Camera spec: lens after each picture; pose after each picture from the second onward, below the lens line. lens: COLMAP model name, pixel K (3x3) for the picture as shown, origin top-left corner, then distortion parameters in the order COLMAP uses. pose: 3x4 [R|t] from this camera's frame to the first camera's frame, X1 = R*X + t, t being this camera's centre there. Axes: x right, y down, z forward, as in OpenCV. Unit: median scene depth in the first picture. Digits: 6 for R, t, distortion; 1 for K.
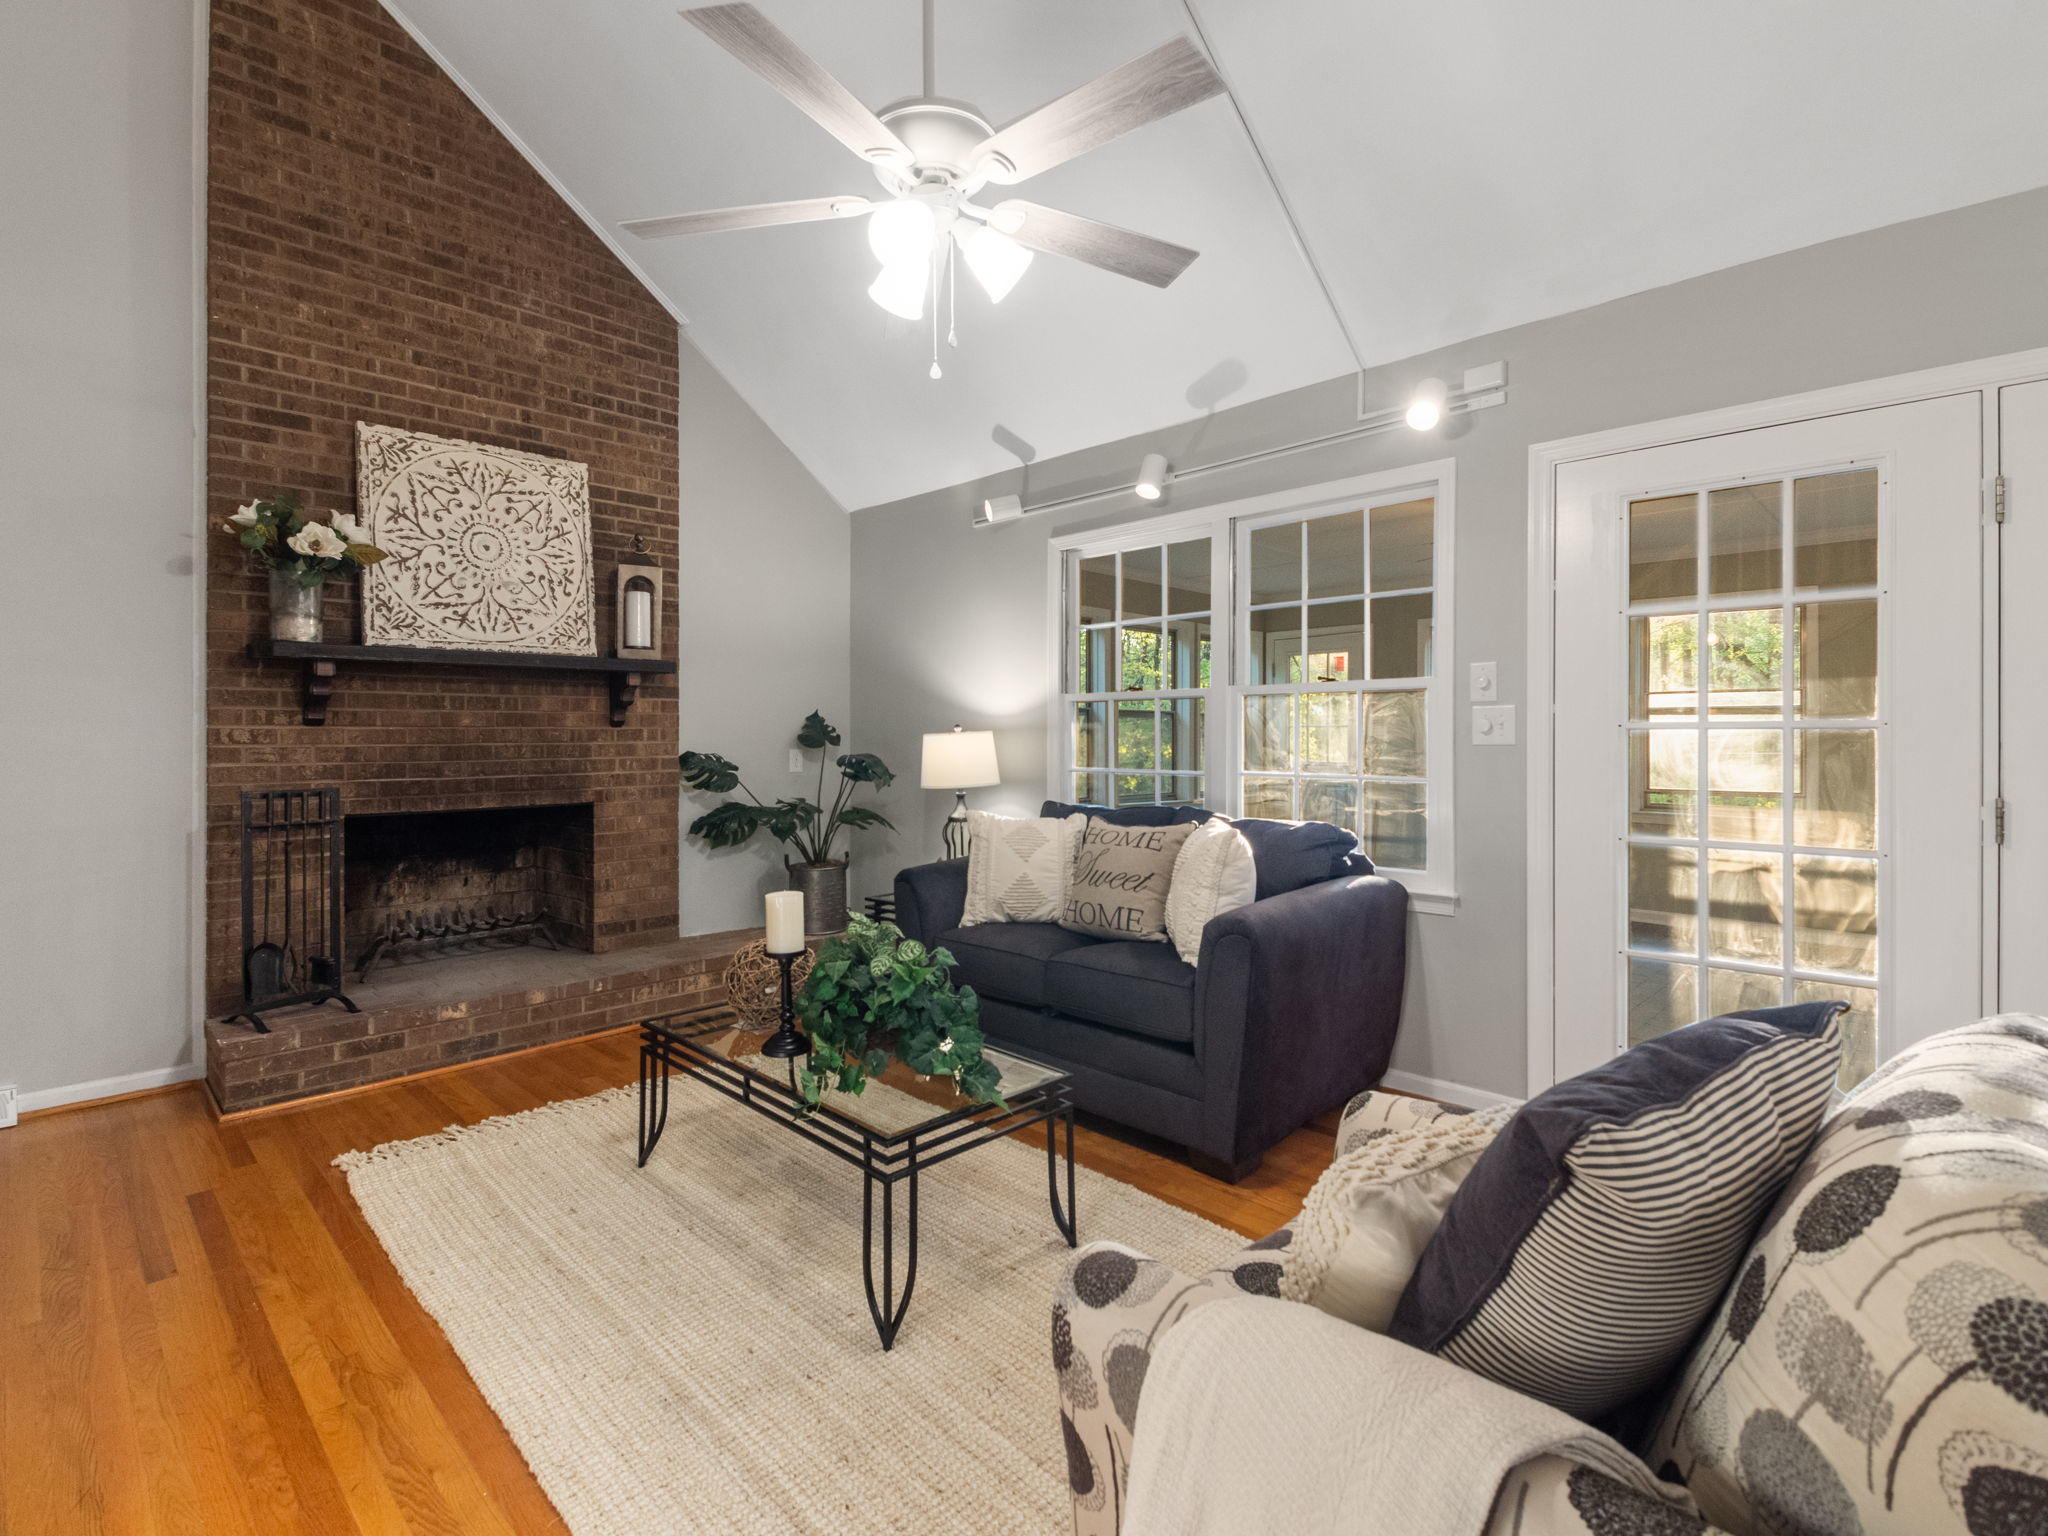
lens RADIAL K [[1013.4, 0, 1074.4], [0, 1013.4, 737.5], [0, 0, 1]] dist [0.032474, -0.025365]
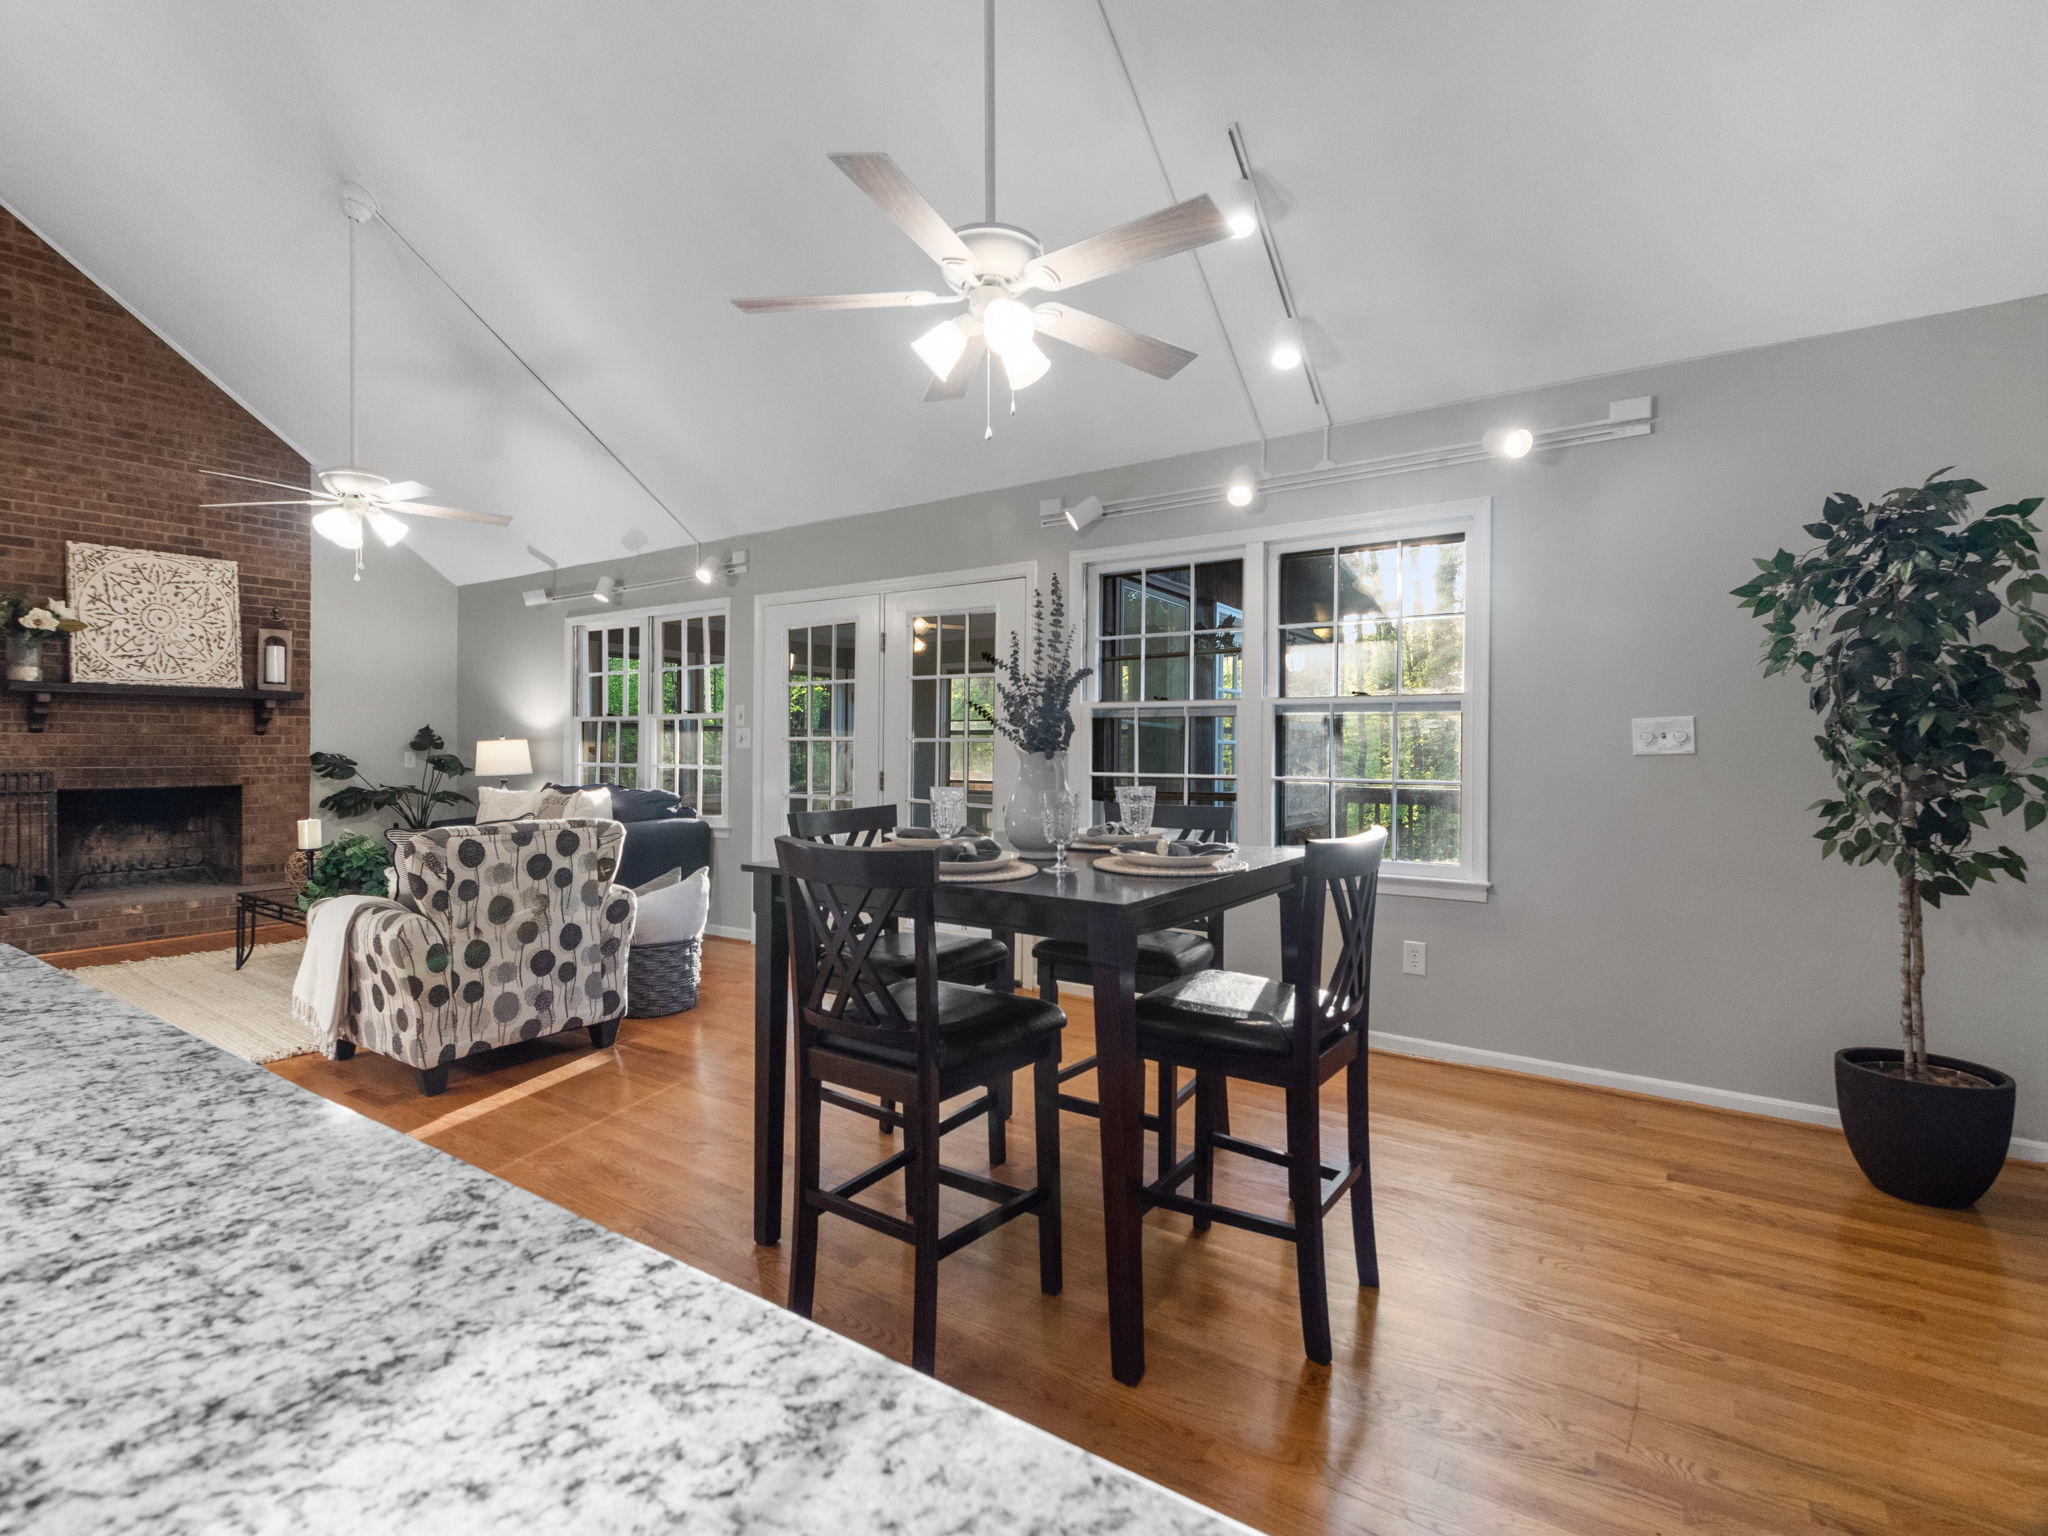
lens RADIAL K [[977.4, 0, 1023.1], [0, 977.4, 756.0], [0, 0, 1]] dist [0.023871, -0.016949]
pose [[0.987362, 0.005248, 0.158392, 0.484947], [-0.006220, 0.999965, 0.005638, 0.005973], [-0.158357, -0.006552, 0.987360, -0.689089]]
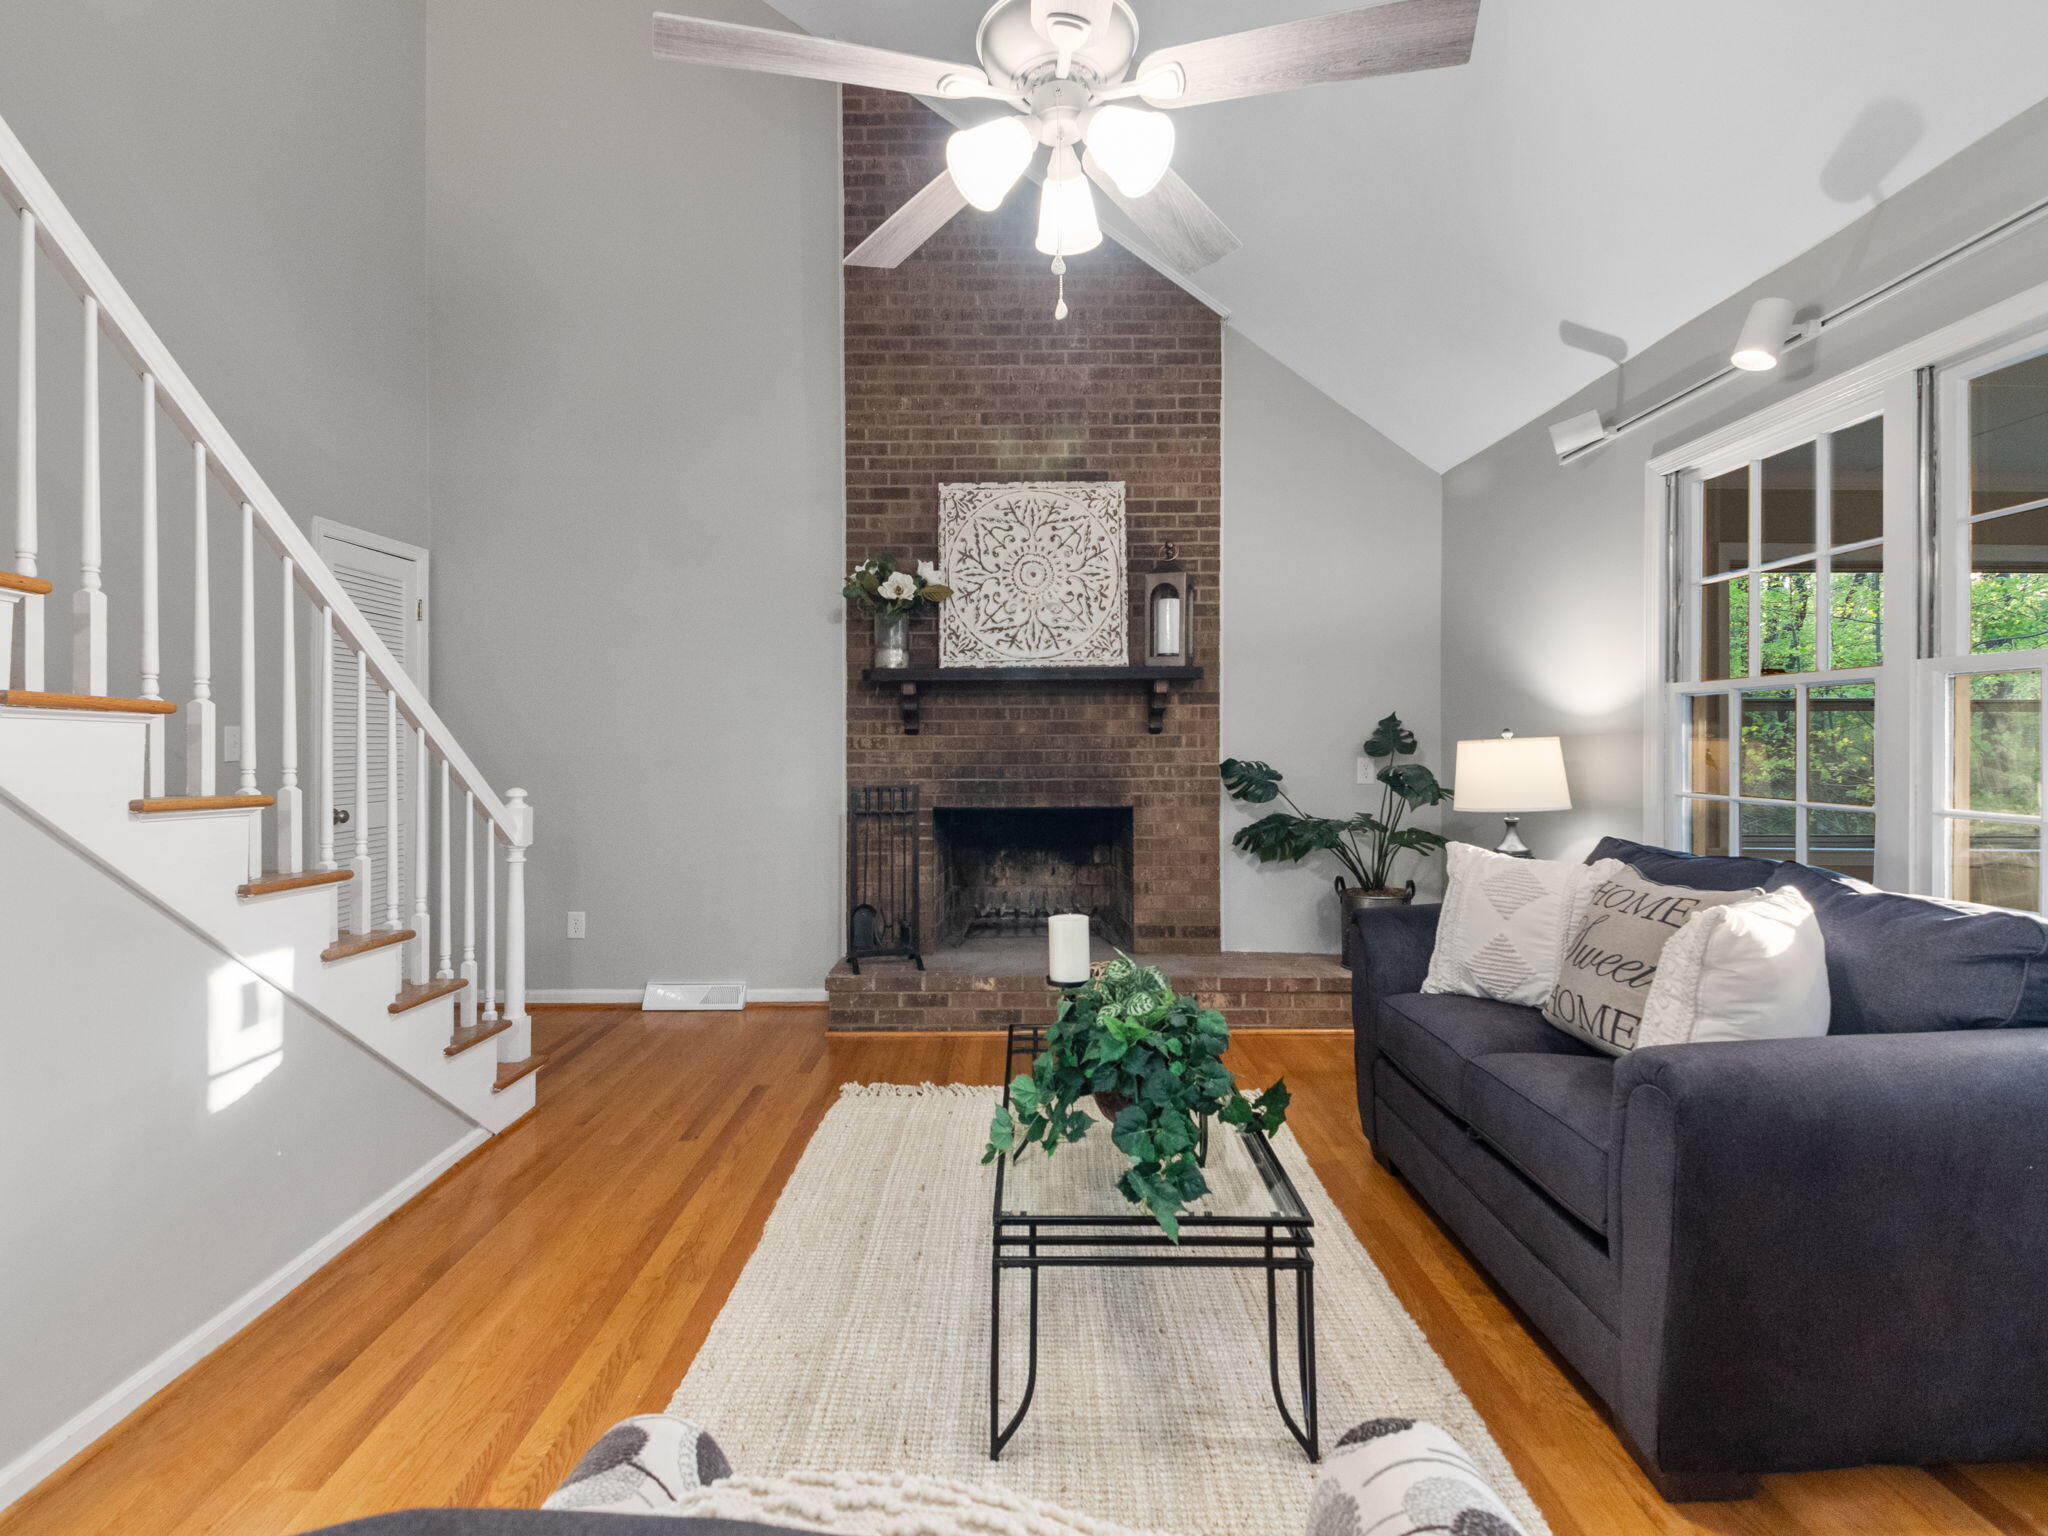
lens RADIAL K [[1037.0, 0, 964.7], [0, 1037.0, 739.7], [0, 0, 1]] dist [0.041963, -0.035529]
pose [[0.667757, 0.000086, -0.744379, 0.220578], [-0.000648, 1.000000, -0.000466, -0.004466], [0.744379, 0.000793, 0.667757, 0.186010]]
